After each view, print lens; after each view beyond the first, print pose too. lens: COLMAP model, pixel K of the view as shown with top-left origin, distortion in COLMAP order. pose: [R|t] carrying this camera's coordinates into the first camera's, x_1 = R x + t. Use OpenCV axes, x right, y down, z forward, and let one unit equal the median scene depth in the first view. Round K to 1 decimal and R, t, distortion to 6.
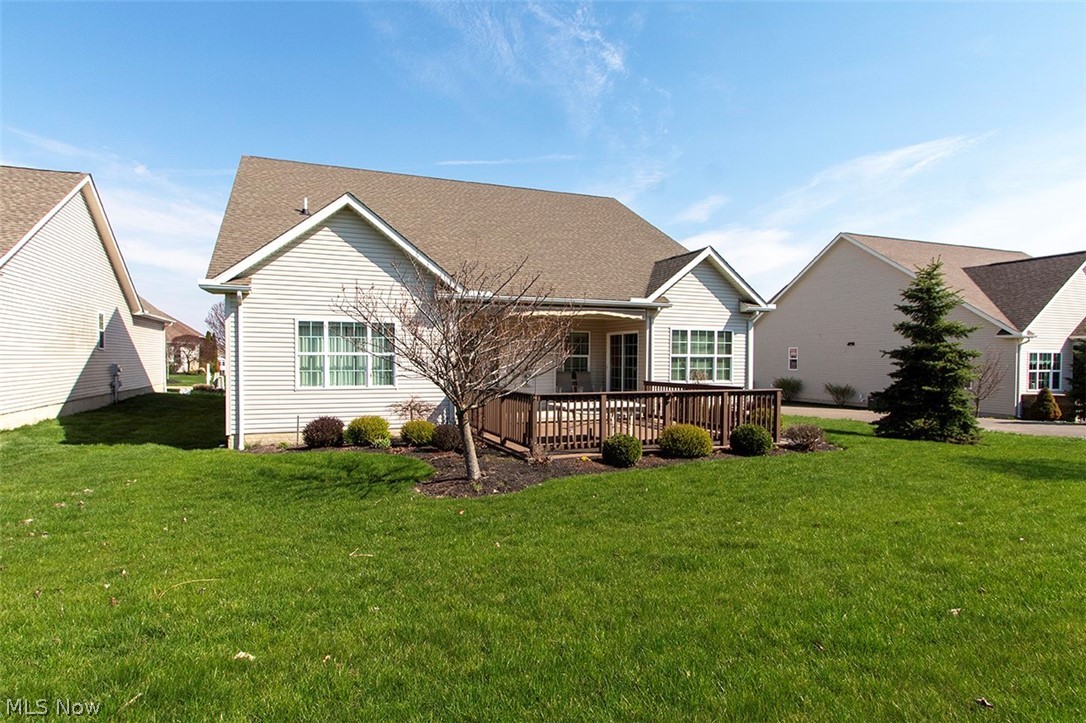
lens RADIAL K [[515.4, 0, 520.4], [0, 515.4, 368.8], [0, 0, 1]] dist [0.000434, 0.000209]
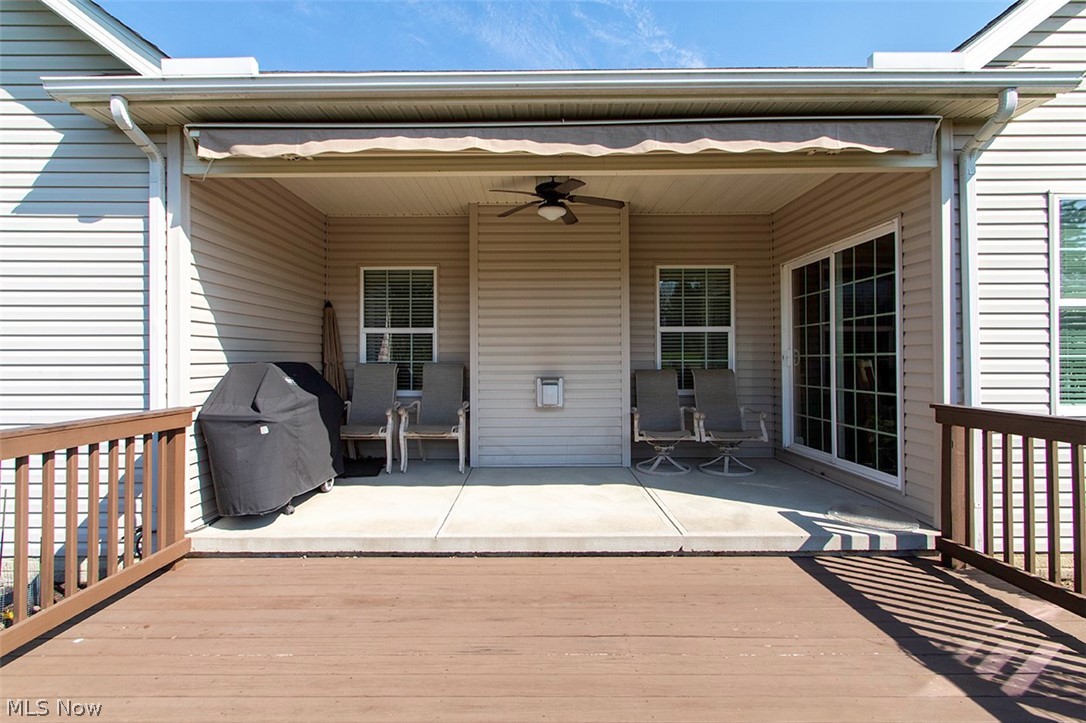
lens RADIAL K [[501.8, 0, 531.1], [0, 501.8, 350.6], [0, 0, 1]] dist [0.000682, 0.000958]
pose [[0.942226, -0.011618, -0.334775, 0.136098], [-0.000023, 0.999396, -0.034749, 0.005174], [0.334977, 0.032749, 0.941657, 0.700541]]
